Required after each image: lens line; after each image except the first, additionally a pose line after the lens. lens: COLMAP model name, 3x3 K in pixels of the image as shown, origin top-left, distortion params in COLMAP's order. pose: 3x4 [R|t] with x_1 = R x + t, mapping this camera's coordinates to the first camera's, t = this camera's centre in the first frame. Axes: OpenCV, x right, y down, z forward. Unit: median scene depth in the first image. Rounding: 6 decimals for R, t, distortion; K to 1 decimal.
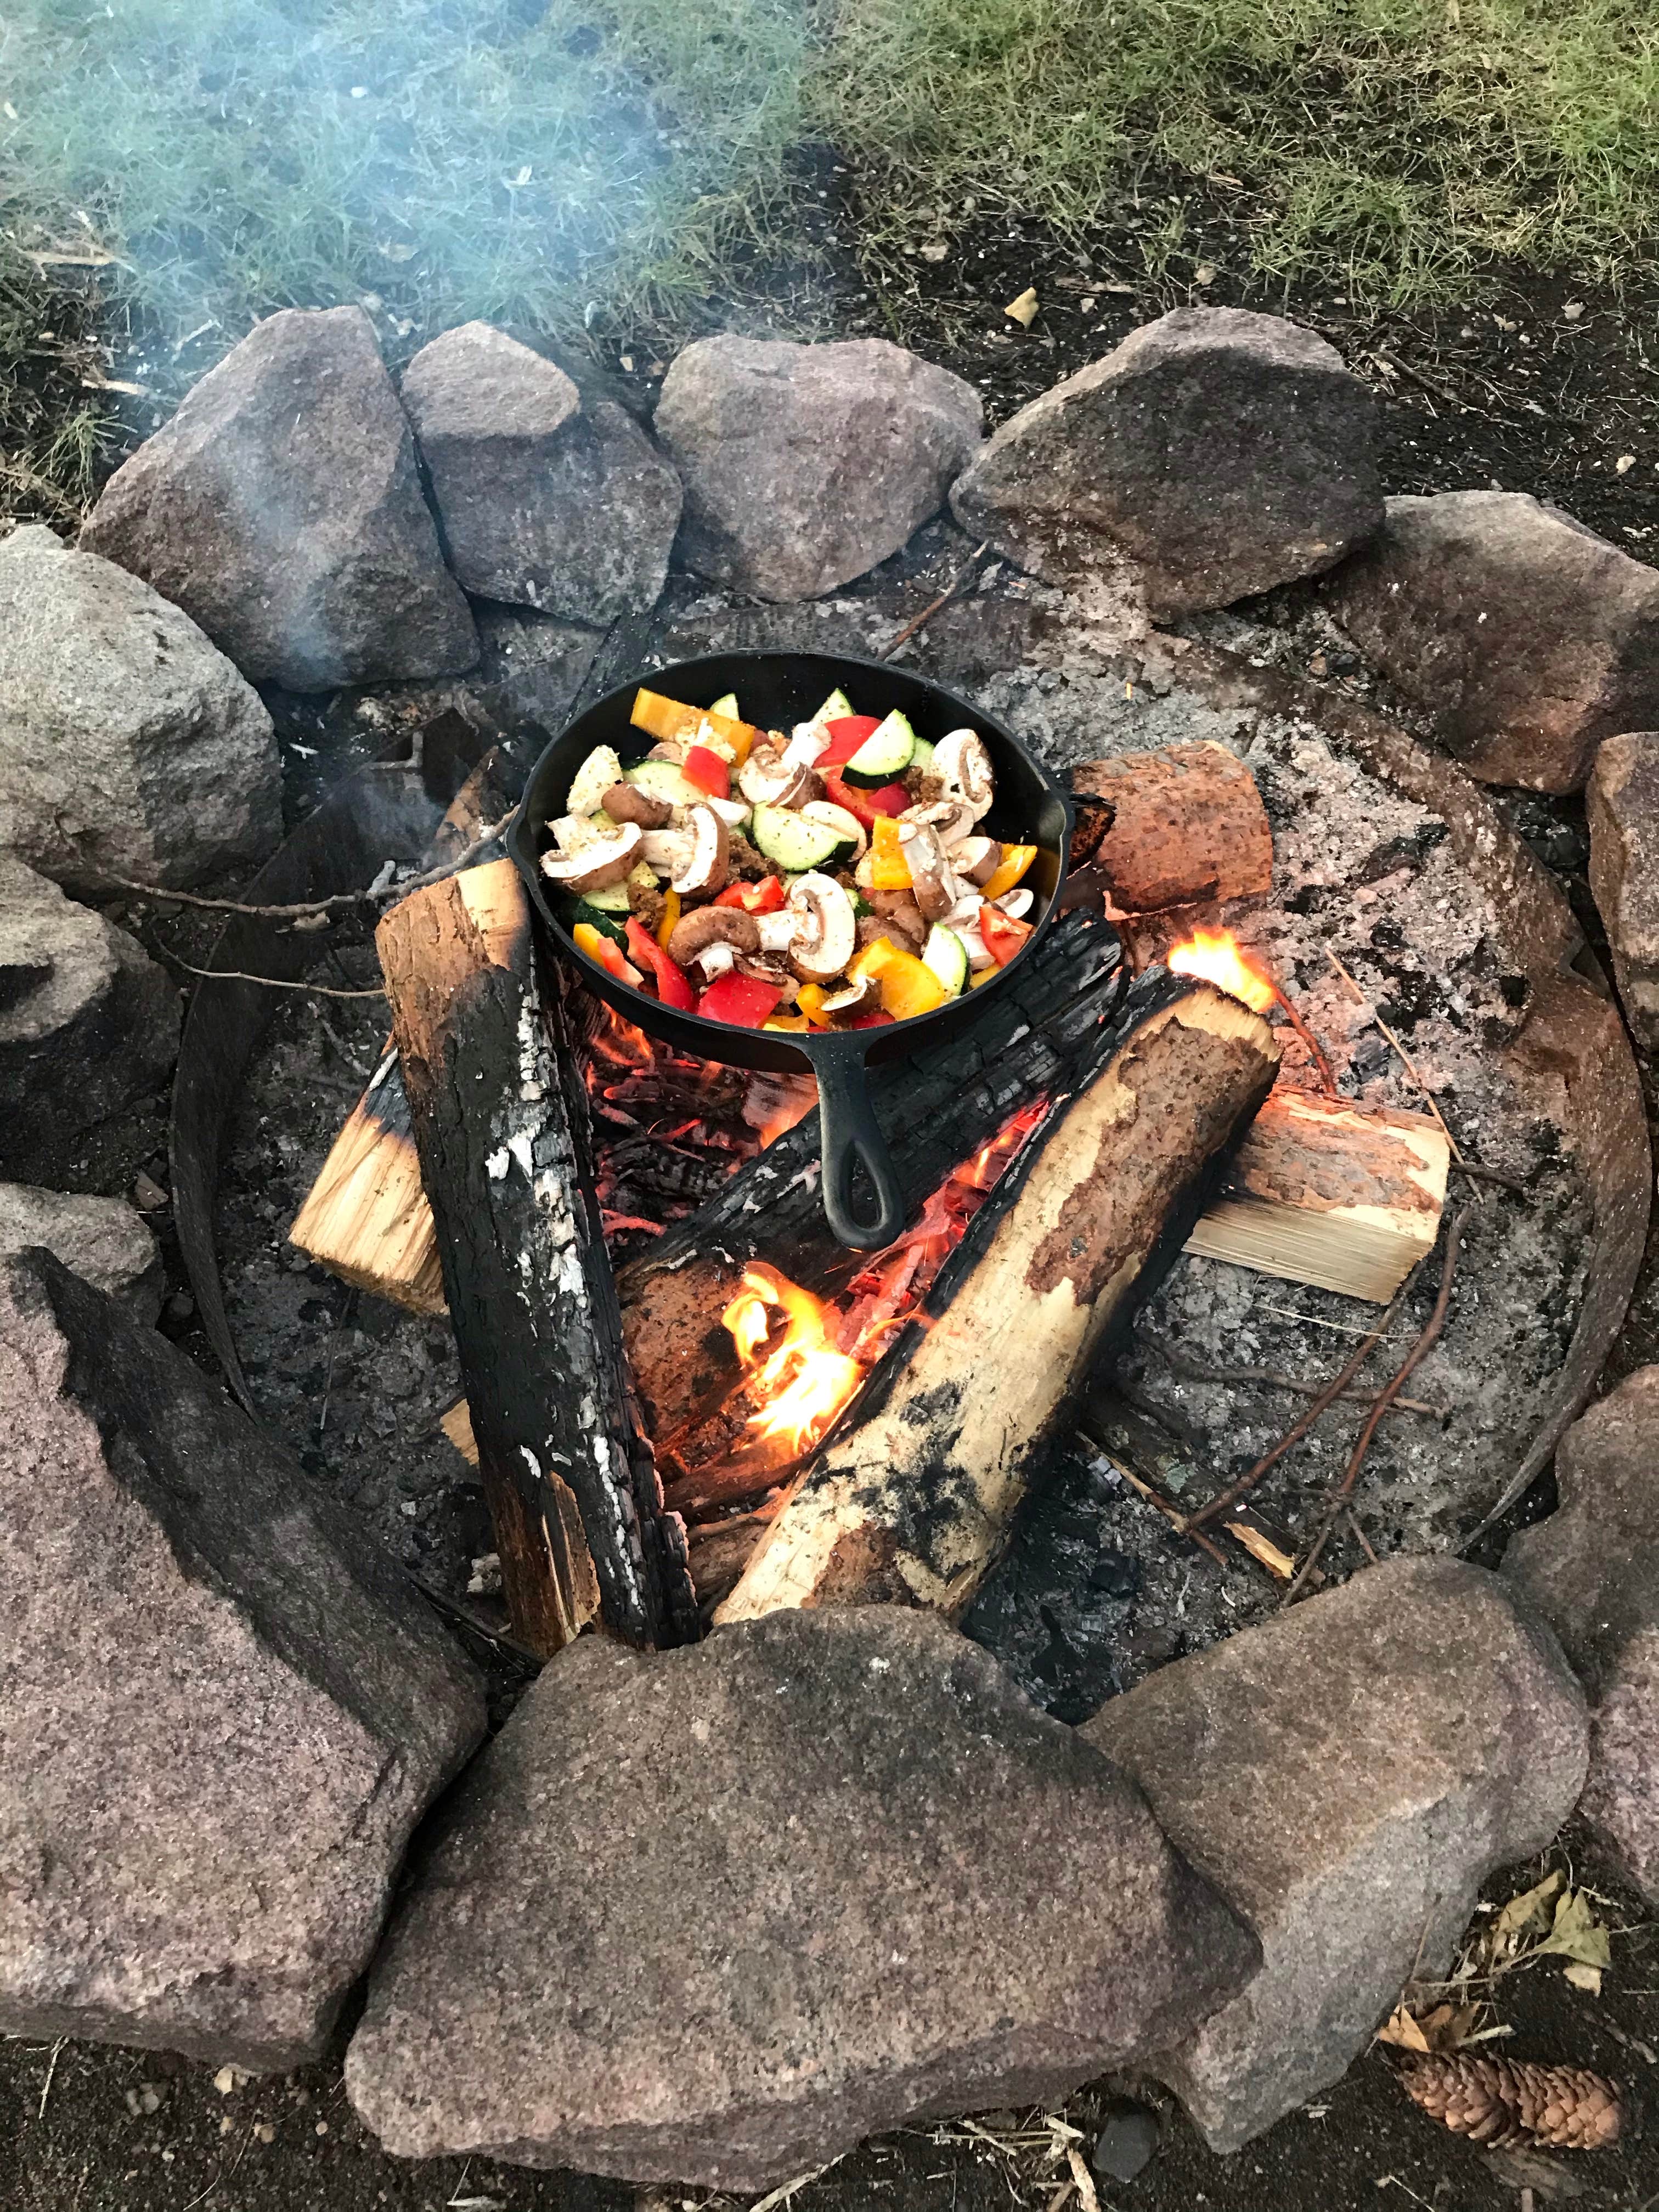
lens RADIAL K [[1853.5, 0, 860.0], [0, 1853.5, 1105.8], [0, 0, 1]] dist [0.018815, 0.001675]
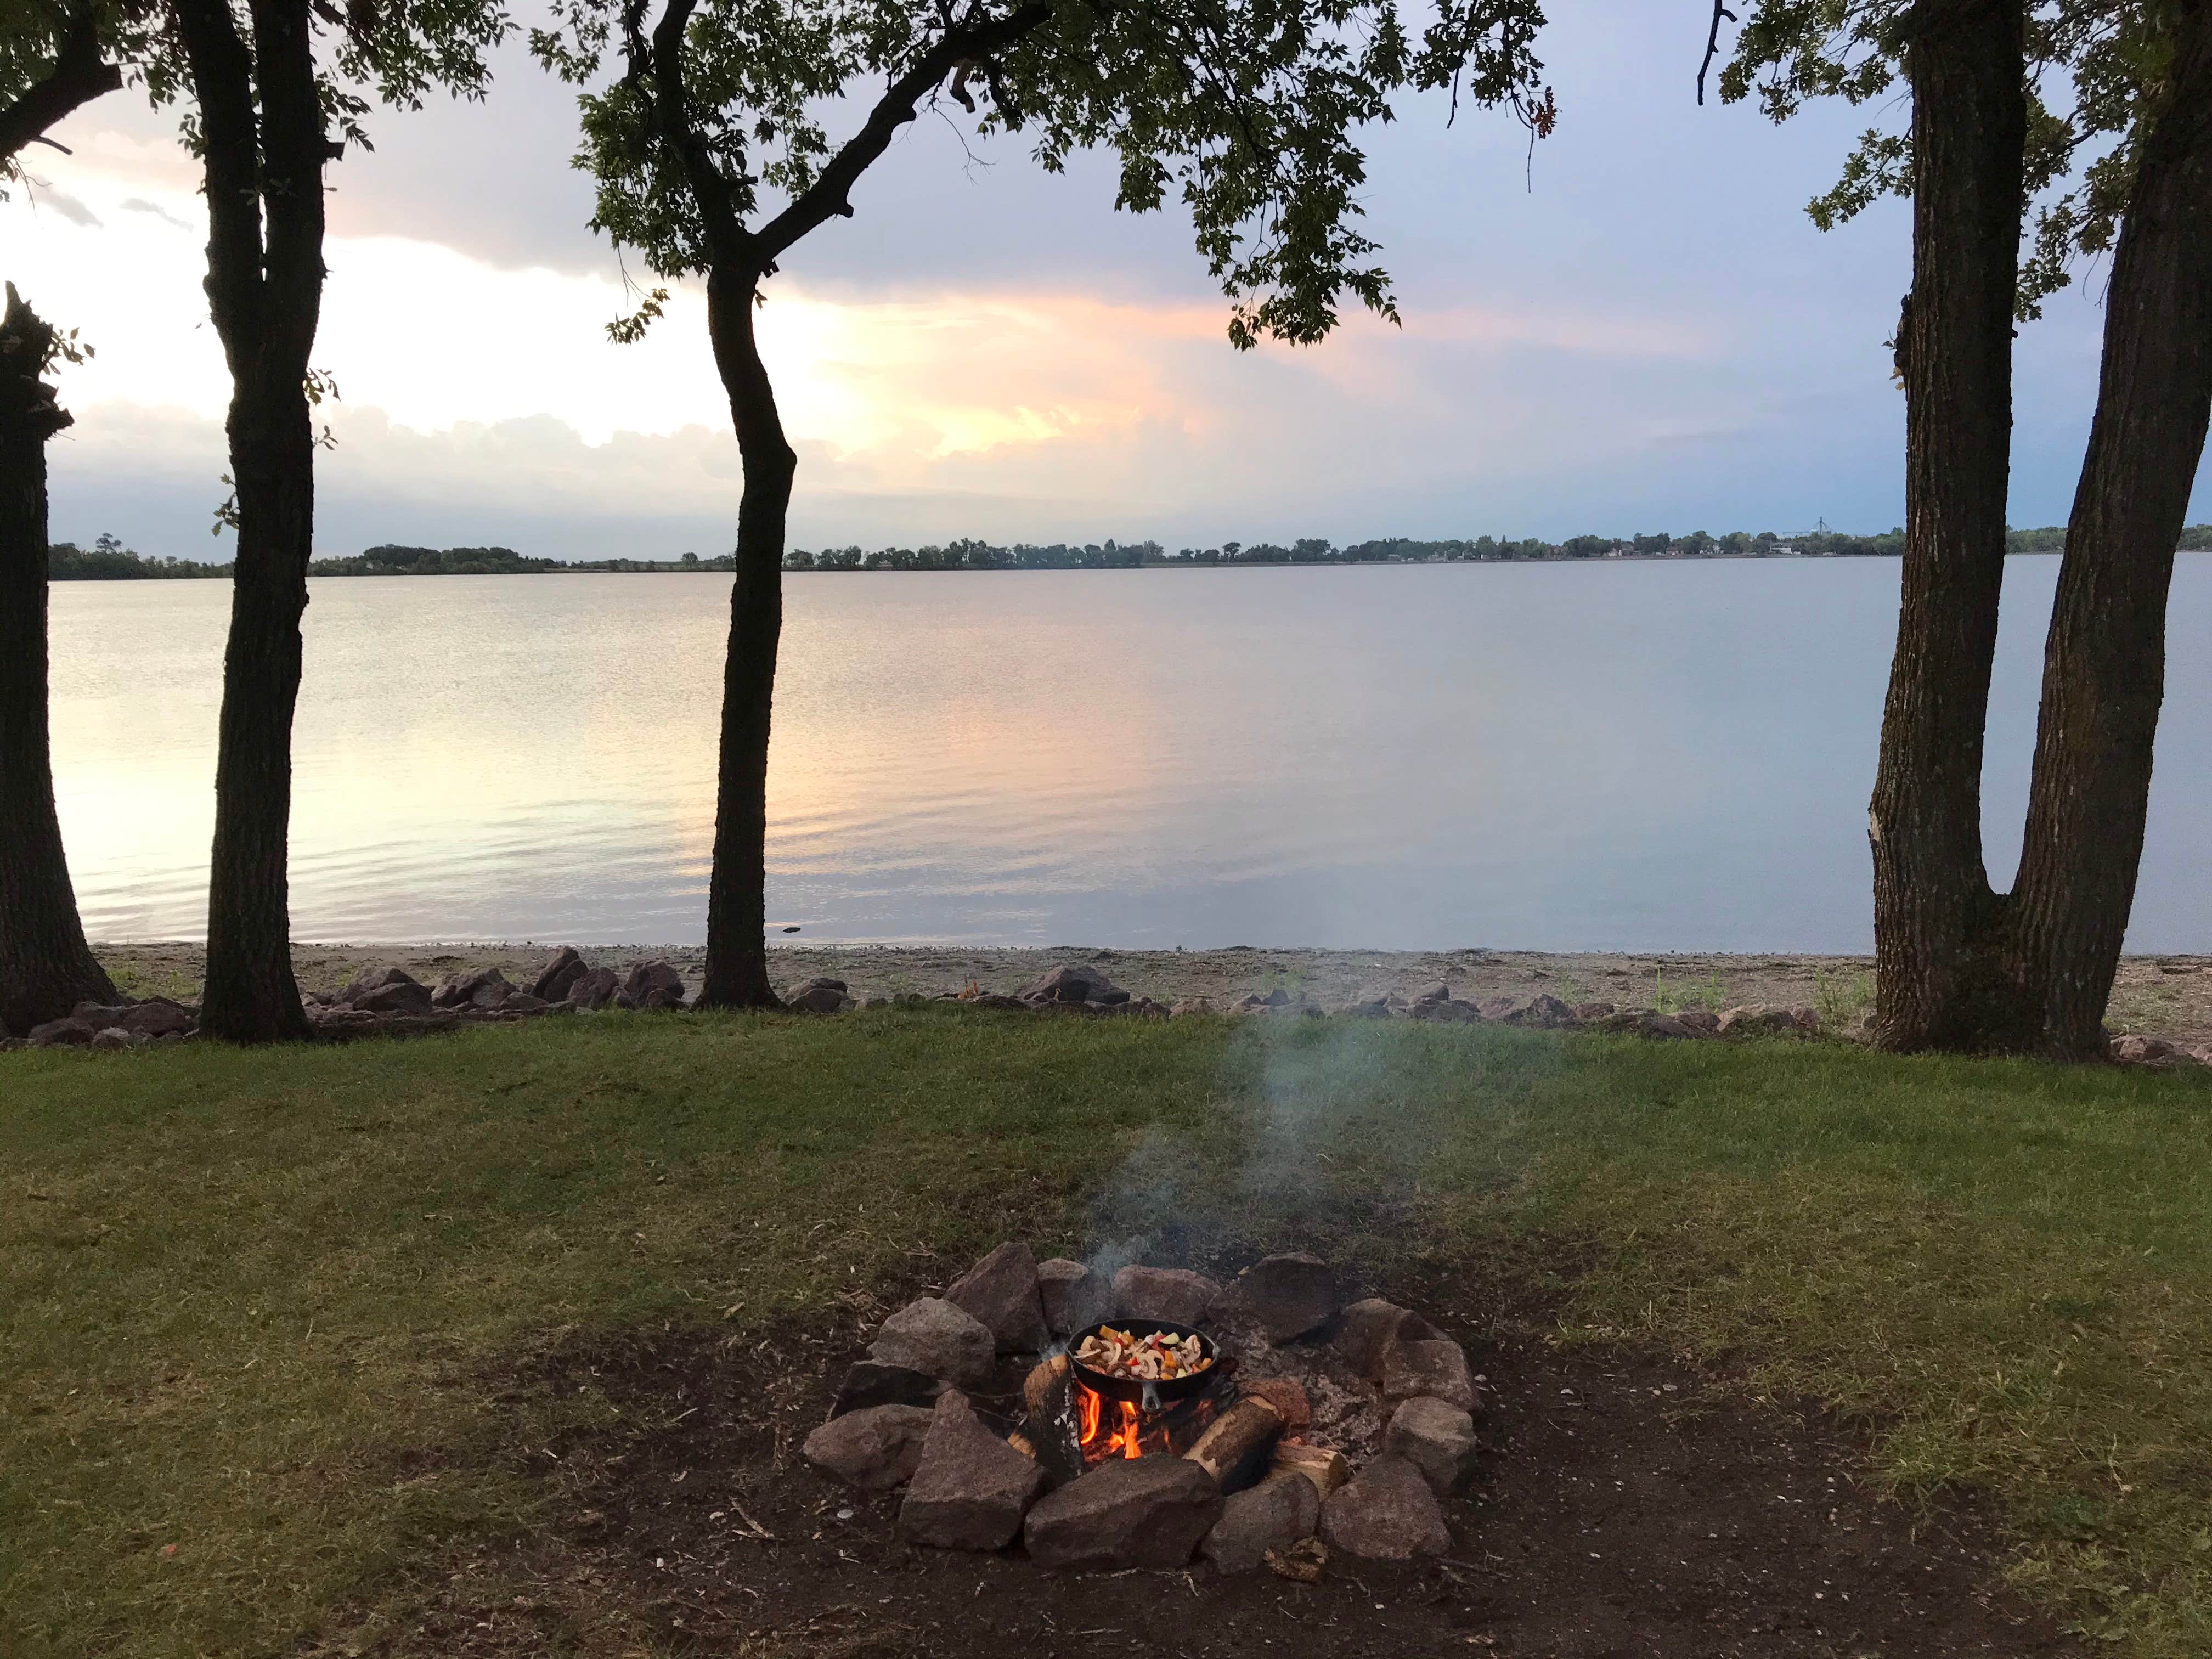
lens RADIAL K [[1853.5, 0, 1105.7], [0, 1853.5, 829.7], [0, 0, 1]] dist [0.018815, 0.001675]
pose [[0.994270, -0.023831, -0.104212, 0.227267], [-0.056478, 0.710578, -0.701348, 1.292862], [0.090765, 0.703215, 0.705160, -1.760175]]
